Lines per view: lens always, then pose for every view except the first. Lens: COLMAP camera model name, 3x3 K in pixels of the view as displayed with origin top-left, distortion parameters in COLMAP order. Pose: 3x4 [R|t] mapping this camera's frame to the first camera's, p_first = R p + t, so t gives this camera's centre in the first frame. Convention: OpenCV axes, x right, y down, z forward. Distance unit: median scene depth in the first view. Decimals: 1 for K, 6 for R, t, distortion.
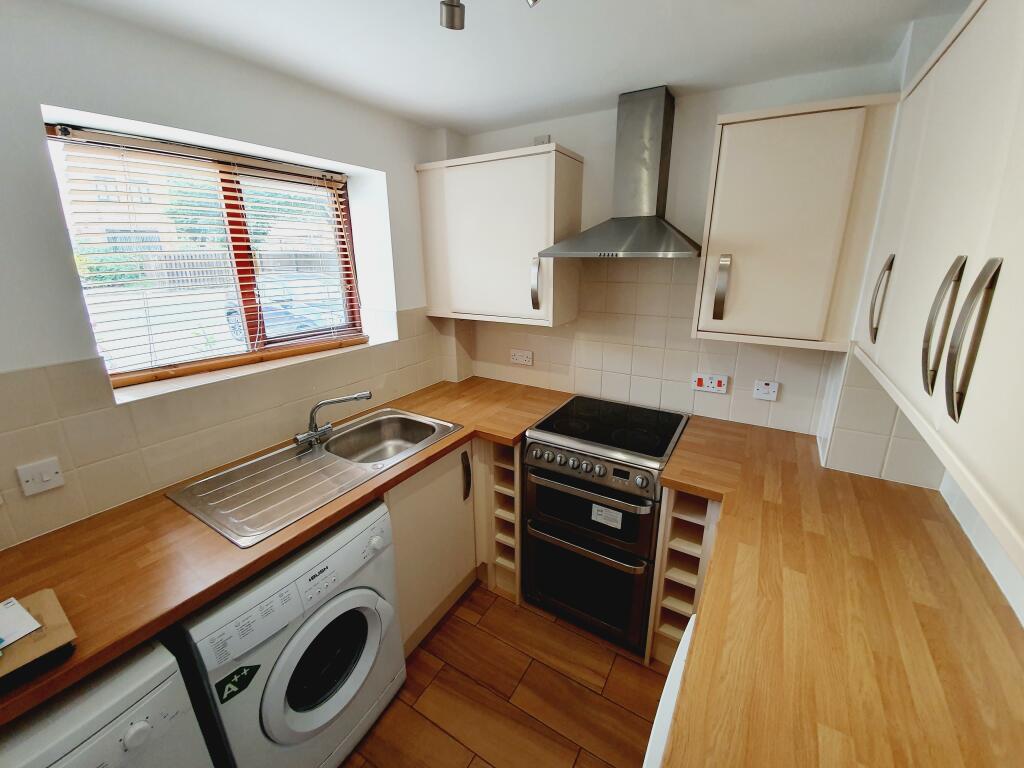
lens RADIAL K [[415.4, 0, 512.8], [0, 415.4, 372.8], [0, 0, 1]] dist [0.014753, -0.015804]
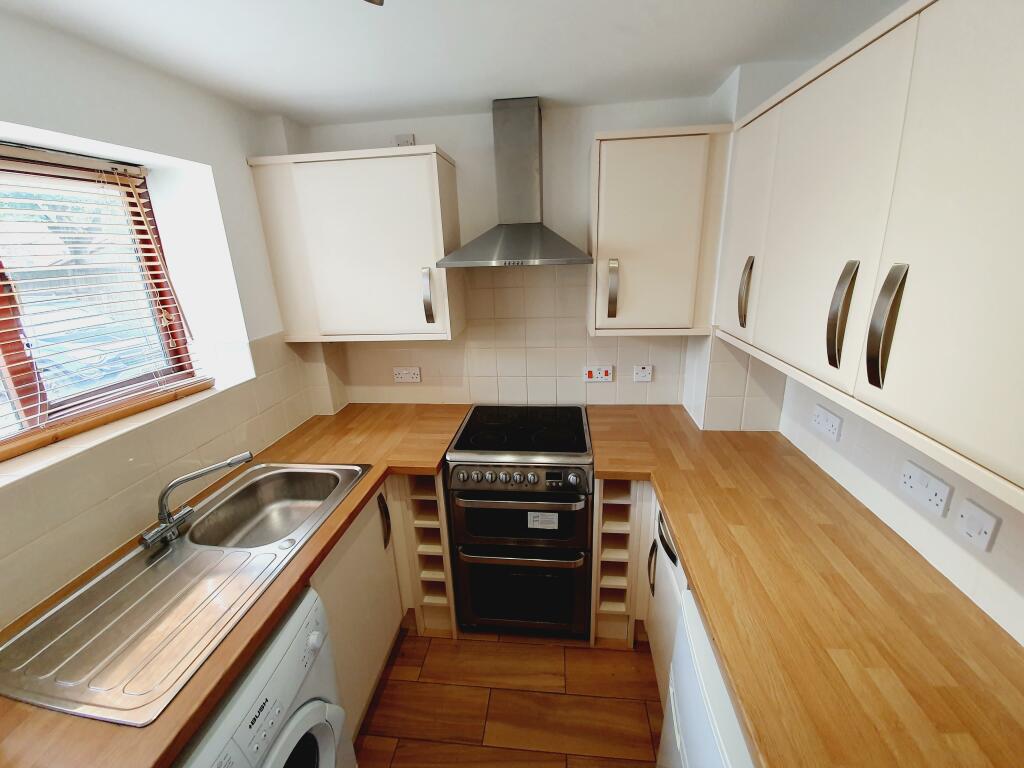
lens RADIAL K [[415.4, 0, 512.8], [0, 415.4, 372.8], [0, 0, 1]] dist [0.014753, -0.015804]
pose [[0.904622, -0.147773, 0.399777, -0.180120], [0.146893, 0.988601, 0.033033, -0.050589], [-0.400101, 0.028842, 0.916017, 0.088080]]
